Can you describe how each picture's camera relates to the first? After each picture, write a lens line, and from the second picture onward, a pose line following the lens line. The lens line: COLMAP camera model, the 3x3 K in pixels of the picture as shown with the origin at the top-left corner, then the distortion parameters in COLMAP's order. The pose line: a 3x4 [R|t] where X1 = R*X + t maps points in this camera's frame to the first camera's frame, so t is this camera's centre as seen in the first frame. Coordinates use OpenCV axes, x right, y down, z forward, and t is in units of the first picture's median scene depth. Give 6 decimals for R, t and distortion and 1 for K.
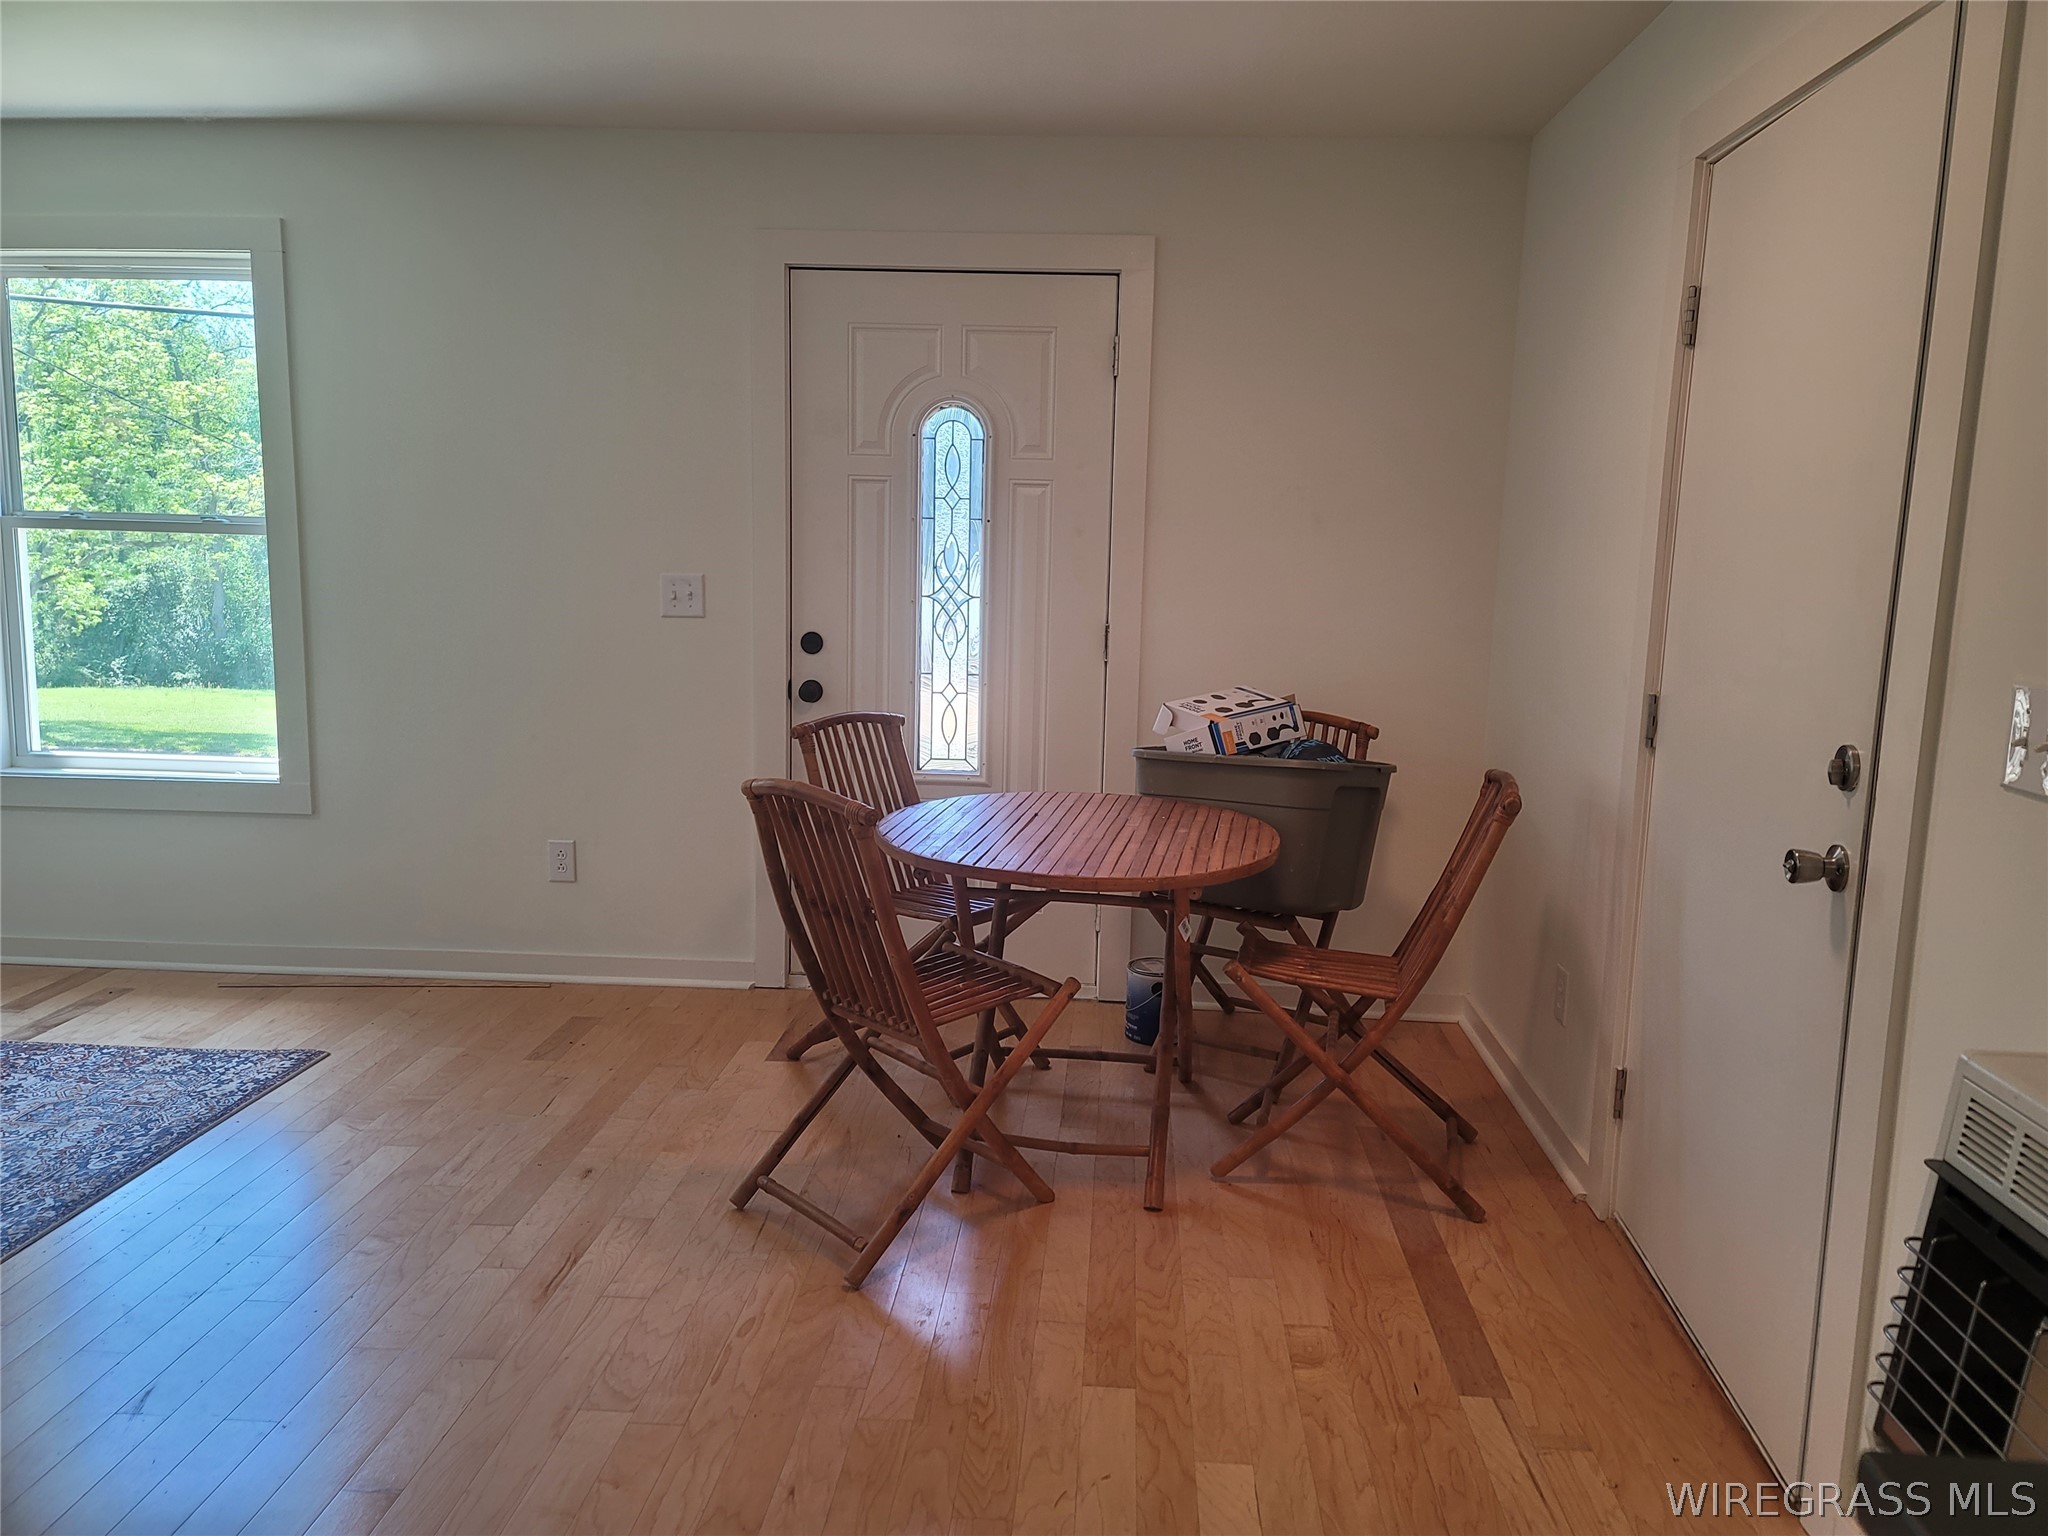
lens RADIAL K [[1491.1, 0, 1024.0], [0, 1491.1, 768.0], [0, 0, 1]] dist [0.082638, -0.044663]
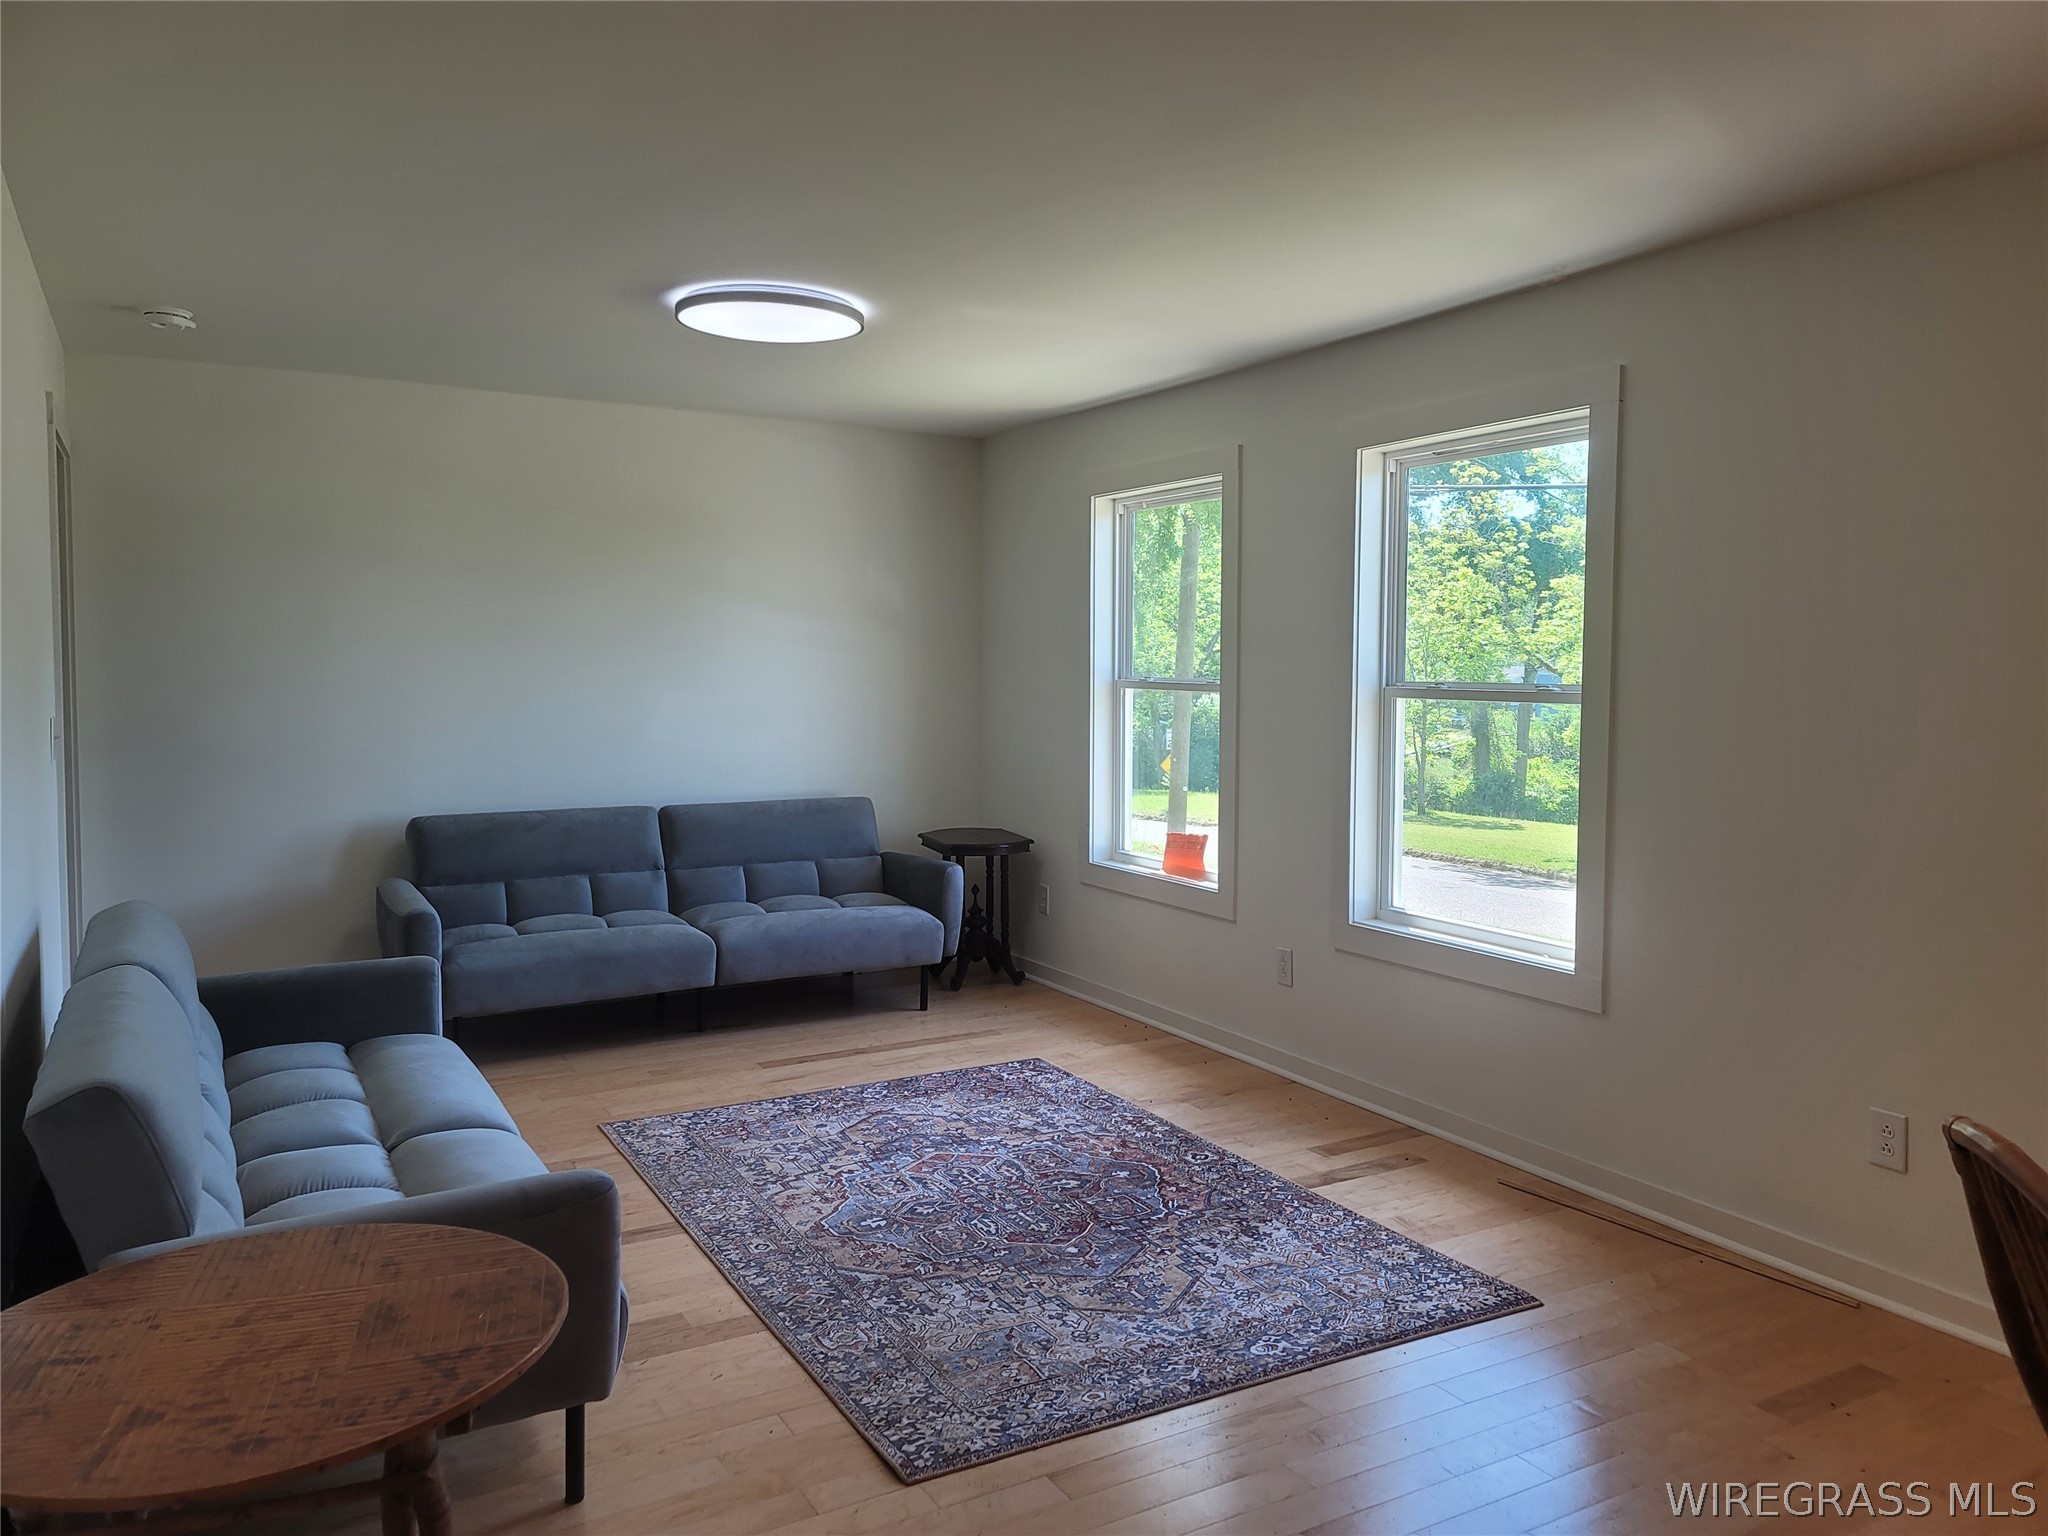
lens RADIAL K [[1491.1, 0, 1024.0], [0, 1491.1, 768.0], [0, 0, 1]] dist [0.082638, -0.044663]
pose [[0.553988, 0.035301, -0.831776, 0.081024], [-0.118406, 0.992285, -0.036750, -0.045116], [0.824061, 0.118847, 0.553894, 0.243332]]
